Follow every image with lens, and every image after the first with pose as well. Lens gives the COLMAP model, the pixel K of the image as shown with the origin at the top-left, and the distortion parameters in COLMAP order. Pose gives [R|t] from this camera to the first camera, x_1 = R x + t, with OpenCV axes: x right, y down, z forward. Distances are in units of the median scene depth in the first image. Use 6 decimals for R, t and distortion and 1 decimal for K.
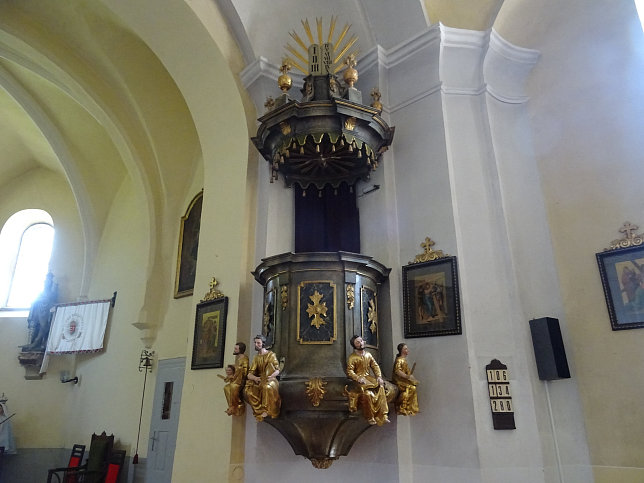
lens RADIAL K [[465.3, 0, 323.2], [0, 465.3, 243.9], [0, 0, 1]] dist [0.004892, -0.000743]
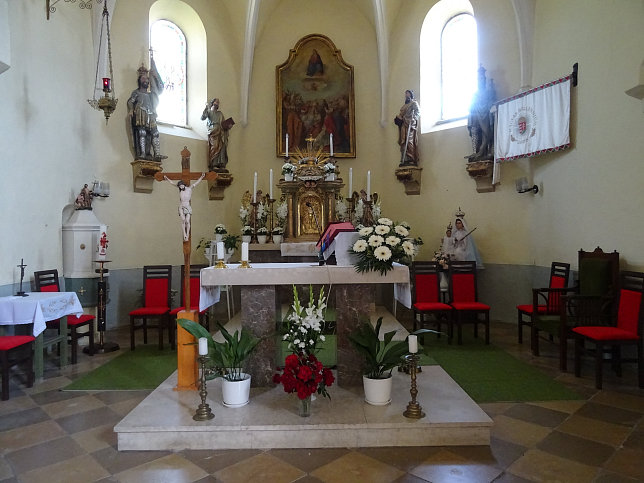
lens RADIAL K [[465.3, 0, 323.0], [0, 465.3, 240.1], [0, 0, 1]] dist [0.004892, -0.000743]
pose [[0.676867, 0.009232, -0.736048, -0.182857], [0.245810, 0.939688, 0.237832, 0.091654], [0.693851, -0.341908, 0.633774, 0.198004]]
